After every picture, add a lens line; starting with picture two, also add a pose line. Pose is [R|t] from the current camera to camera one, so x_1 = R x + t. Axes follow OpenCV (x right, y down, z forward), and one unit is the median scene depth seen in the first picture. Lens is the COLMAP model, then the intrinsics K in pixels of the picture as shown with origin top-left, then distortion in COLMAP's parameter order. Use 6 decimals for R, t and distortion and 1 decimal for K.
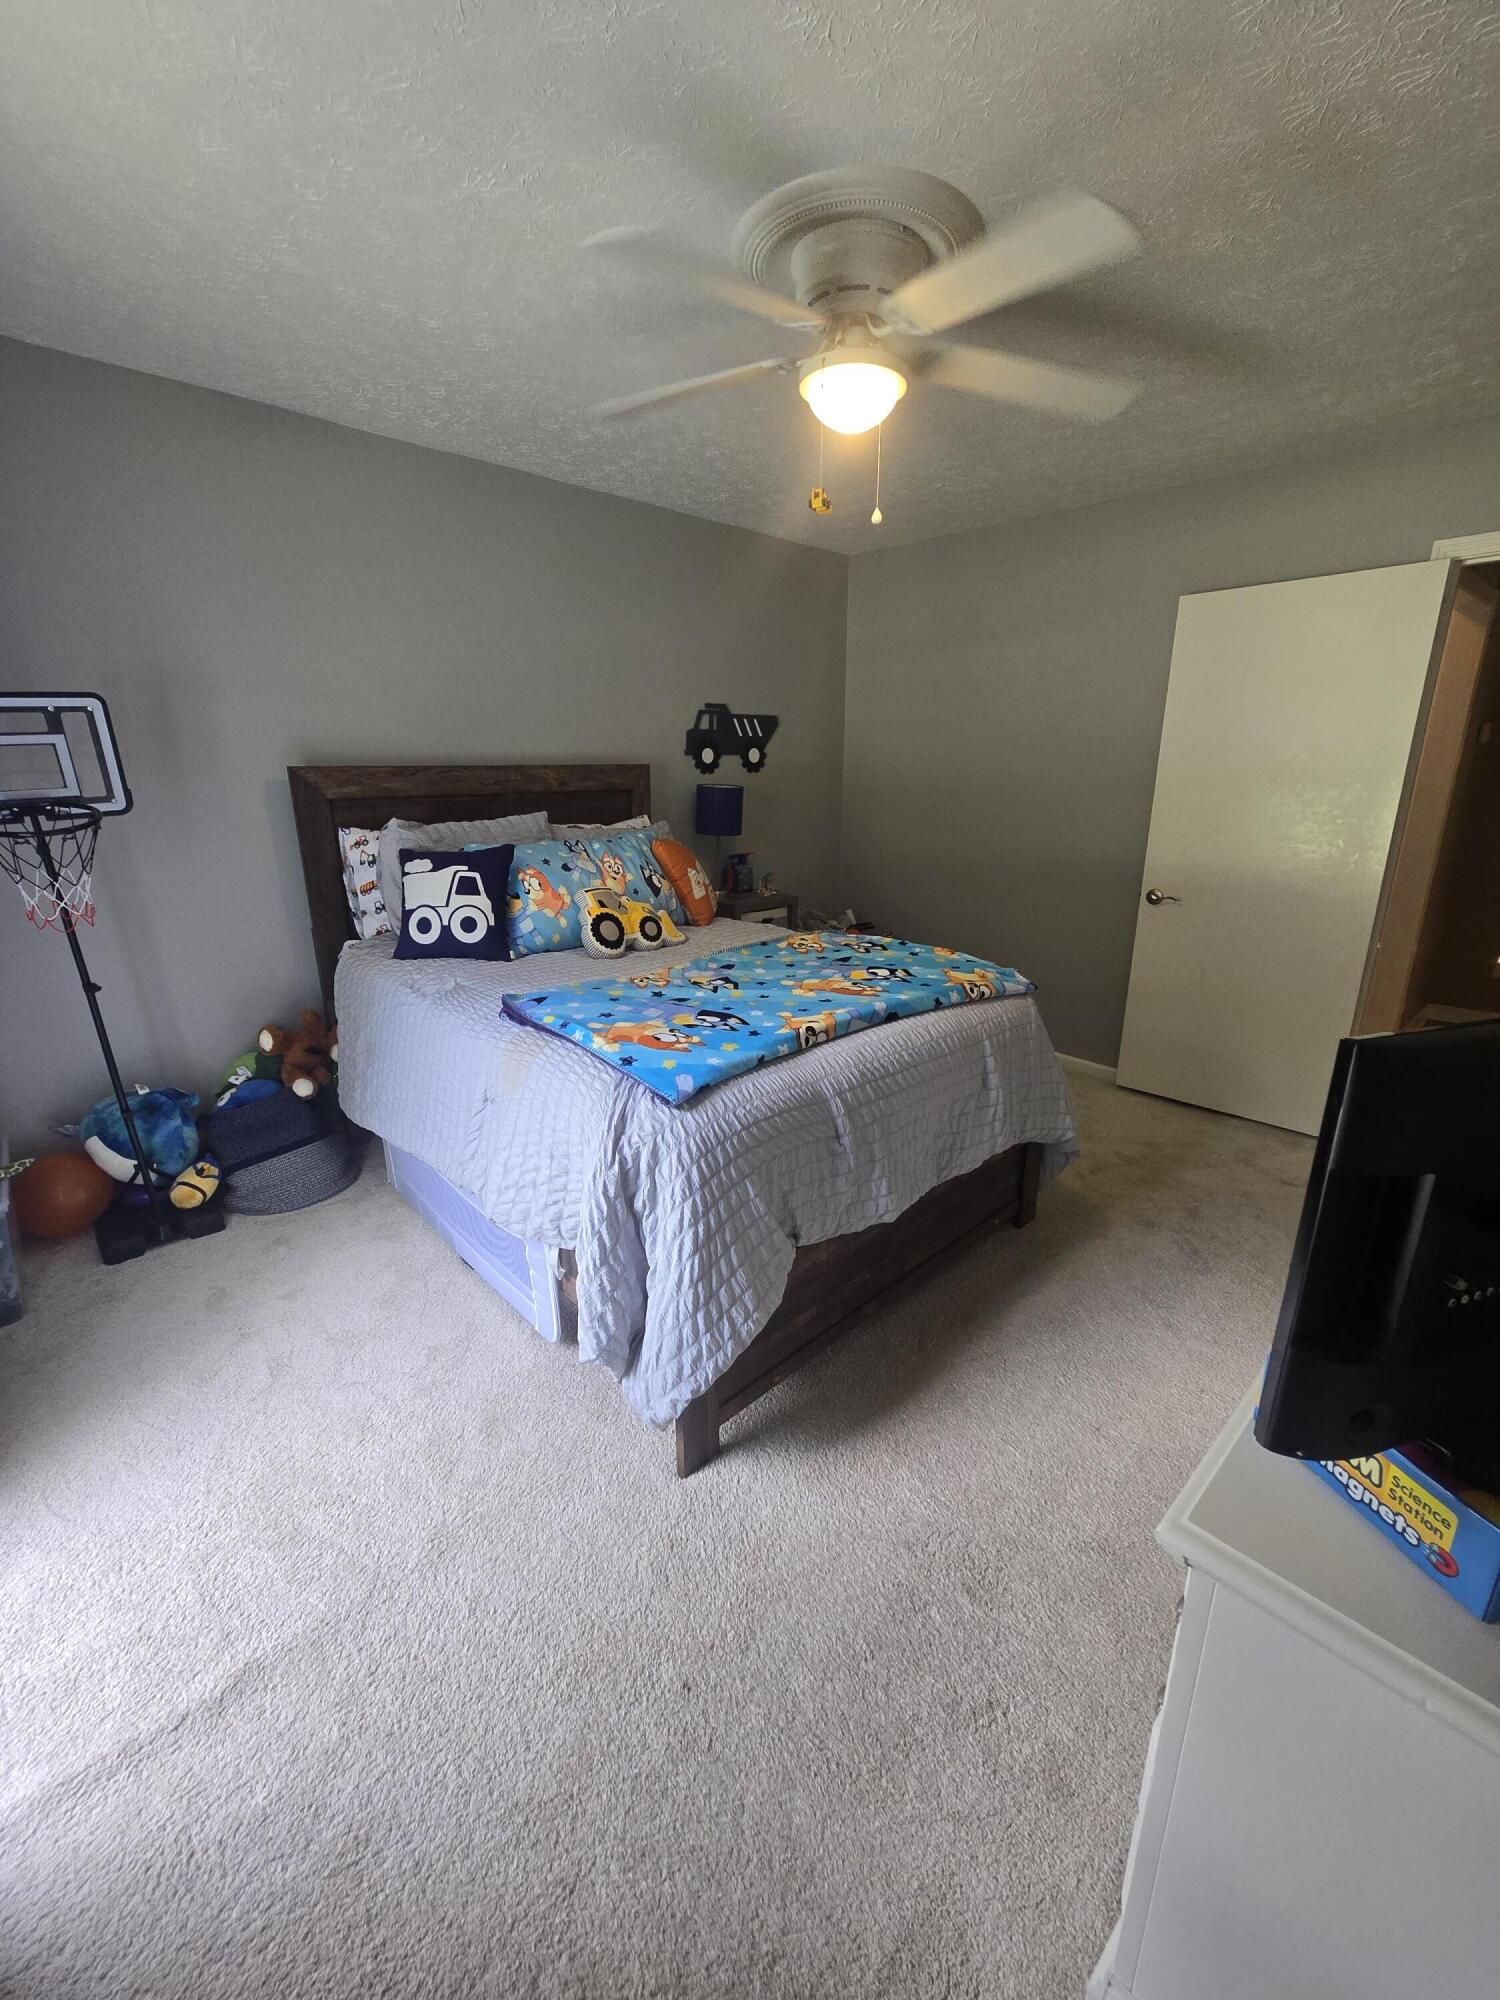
lens RADIAL K [[809.4, 0, 757.0], [0, 809.4, 1010.1], [0, 0, 1]] dist [-0.000574, 0.001227]
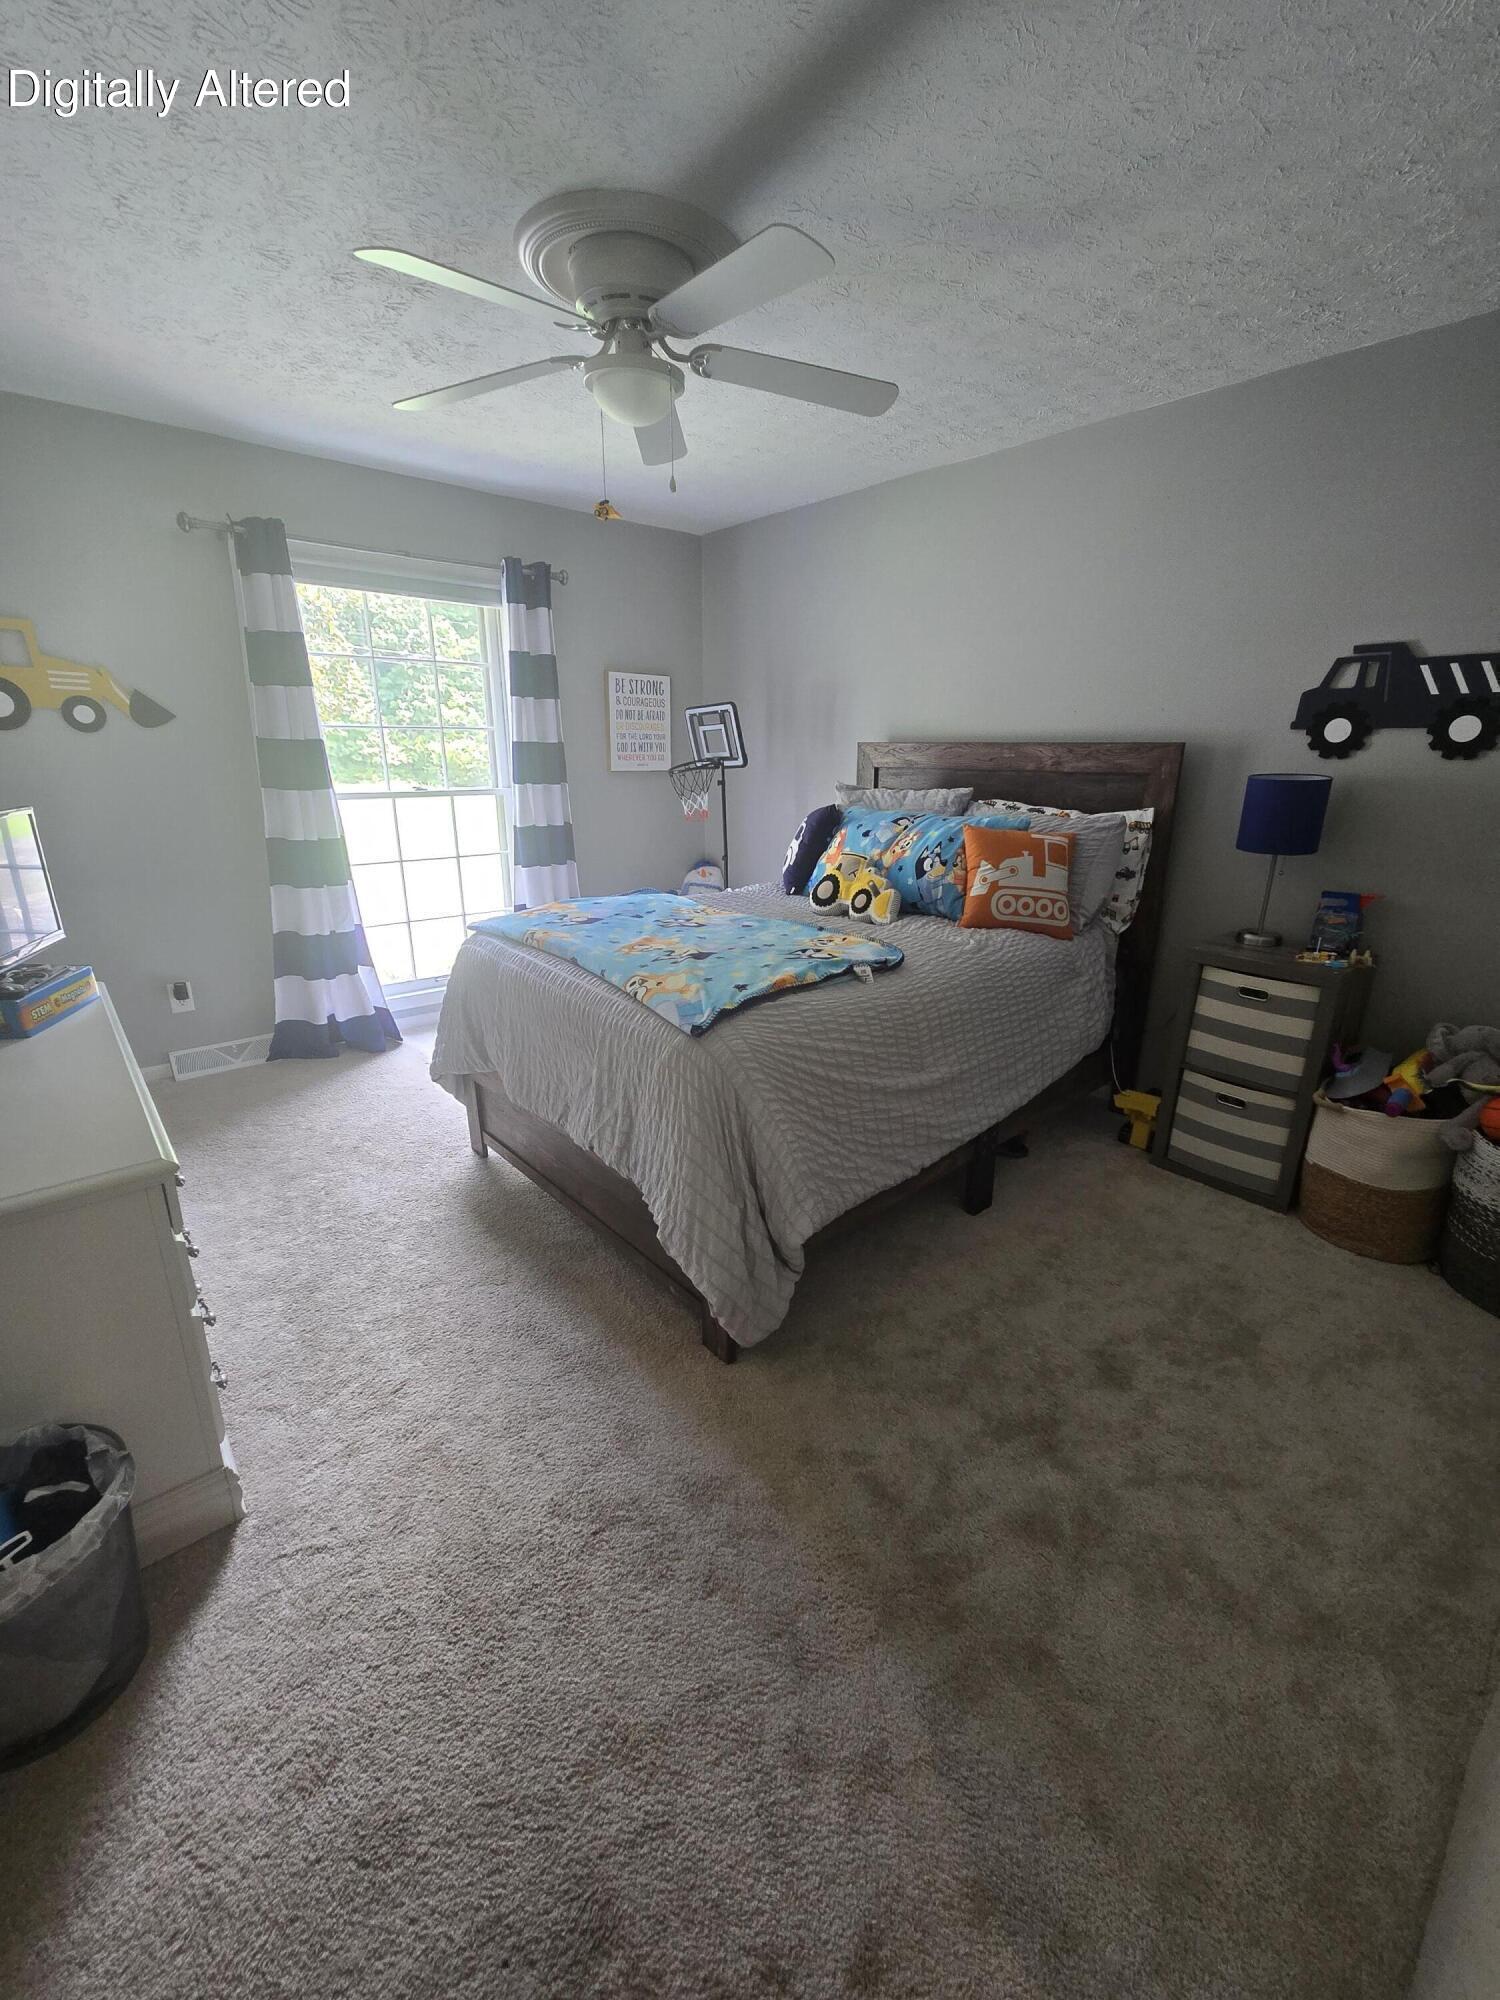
lens RADIAL K [[809.4, 0, 753.5], [0, 809.4, 1000.7], [0, 0, 1]] dist [-0.000574, 0.001227]
pose [[-0.023556, 0.309472, -0.950617, 0.646932], [-0.294290, 0.906602, 0.302435, -0.186505], [0.955426, 0.286881, 0.069719, 0.603133]]
